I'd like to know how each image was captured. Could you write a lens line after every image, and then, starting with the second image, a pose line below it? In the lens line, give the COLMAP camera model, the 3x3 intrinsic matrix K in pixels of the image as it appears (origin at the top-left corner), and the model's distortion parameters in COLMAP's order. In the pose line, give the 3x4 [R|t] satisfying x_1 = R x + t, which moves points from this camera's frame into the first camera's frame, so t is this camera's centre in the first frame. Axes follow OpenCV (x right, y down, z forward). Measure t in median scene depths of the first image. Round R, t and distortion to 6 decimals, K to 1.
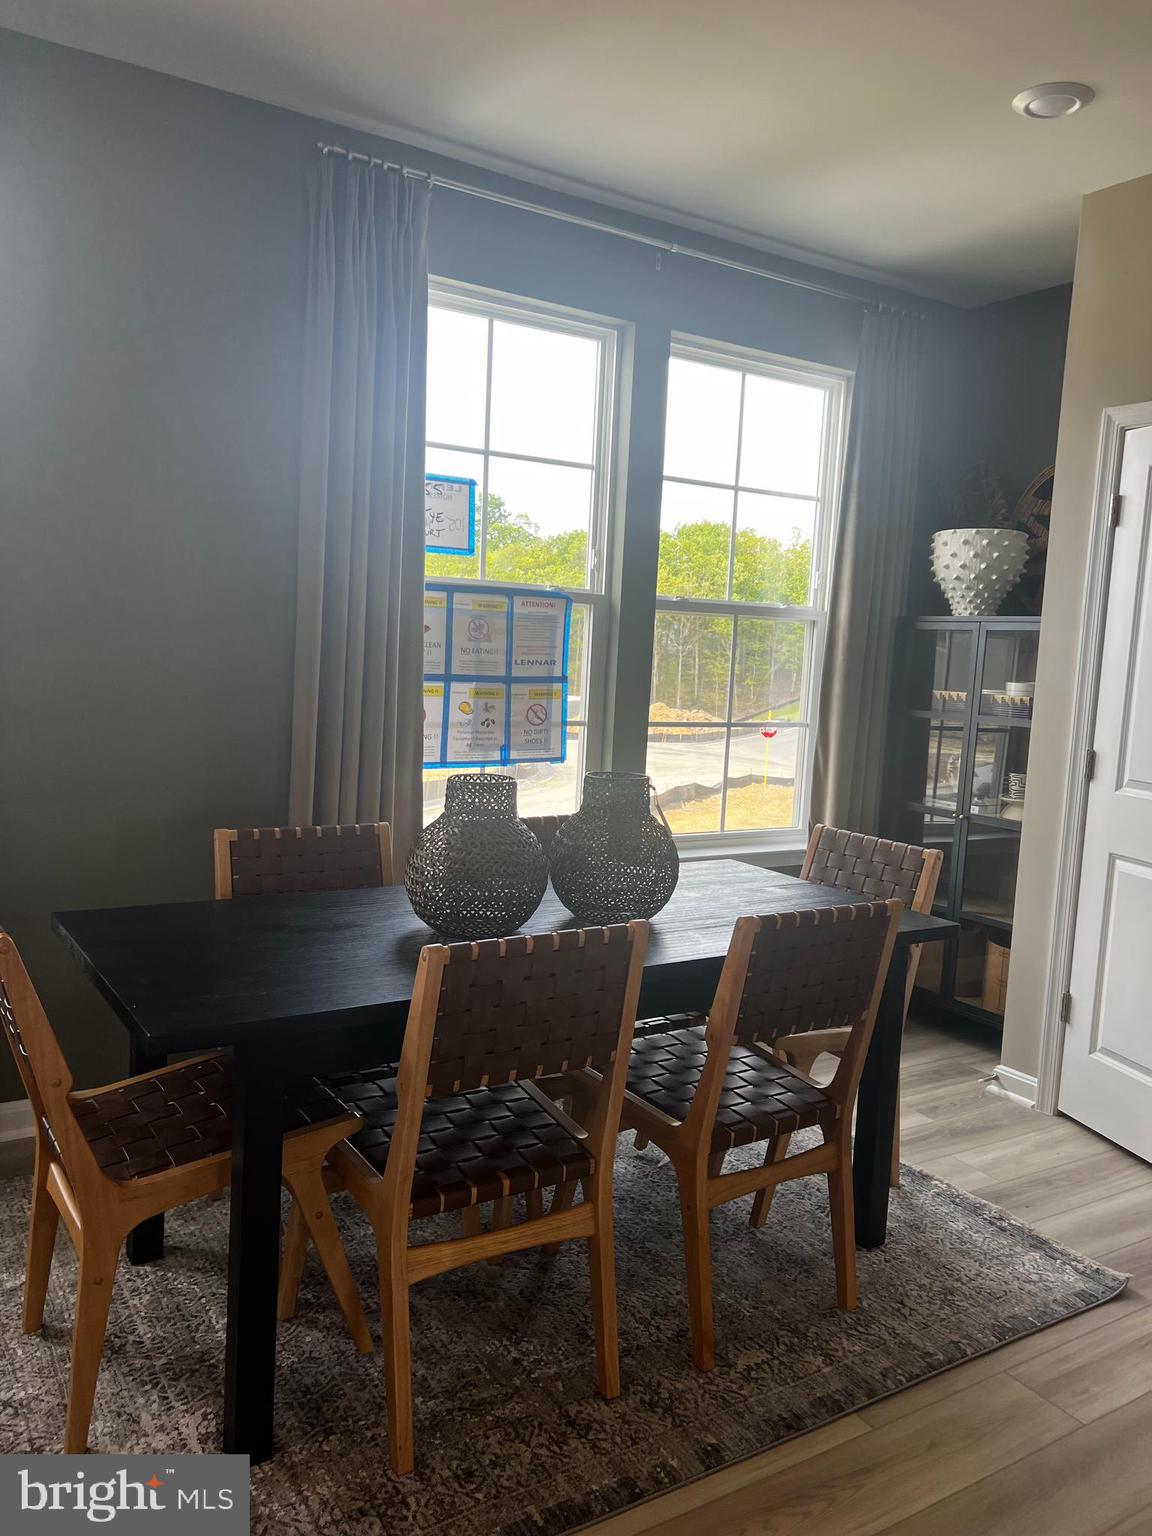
lens RADIAL K [[1161.8, 0, 576.0], [0, 1161.8, 768.0], [0, 0, 1]] dist [0.030386, -0.000949]
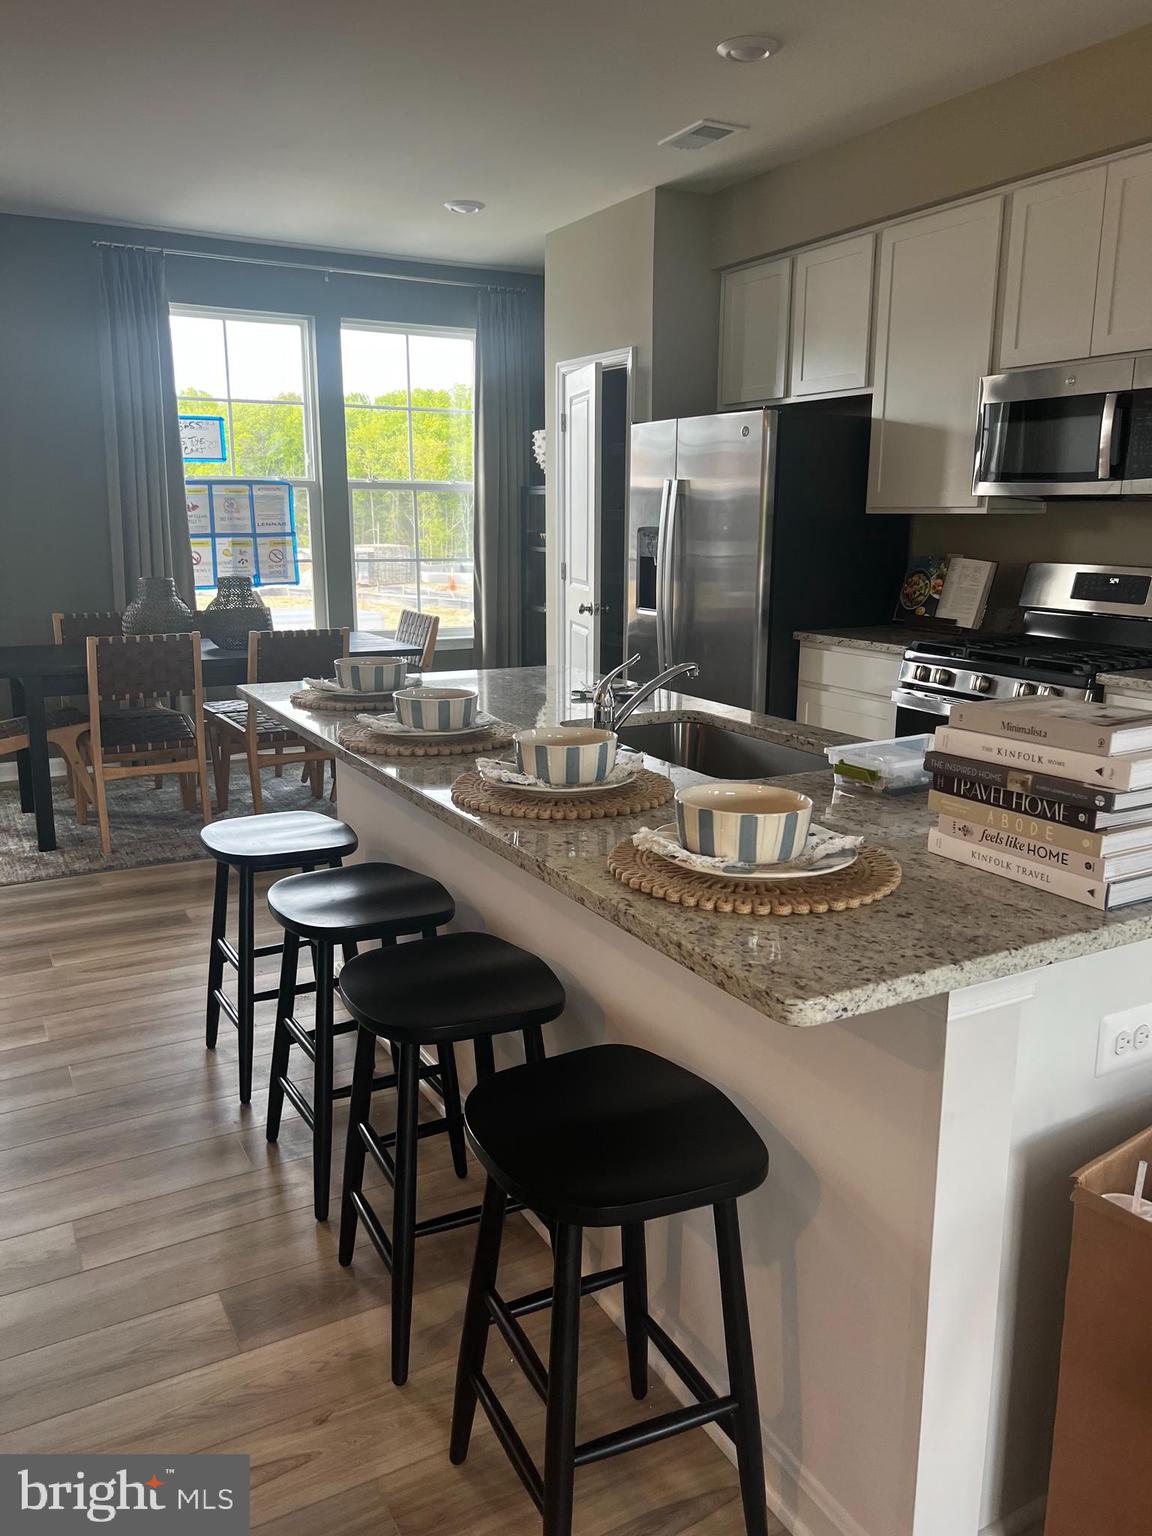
lens RADIAL K [[1153.6, 0, 576.0], [0, 1153.6, 768.0], [0, 0, 1]] dist [0.003273, 0.000637]
pose [[0.997766, -0.028293, -0.060522, 0.503975], [0.034770, 0.993456, 0.108799, 0.094674], [0.057048, -0.110660, 0.992220, -0.683002]]
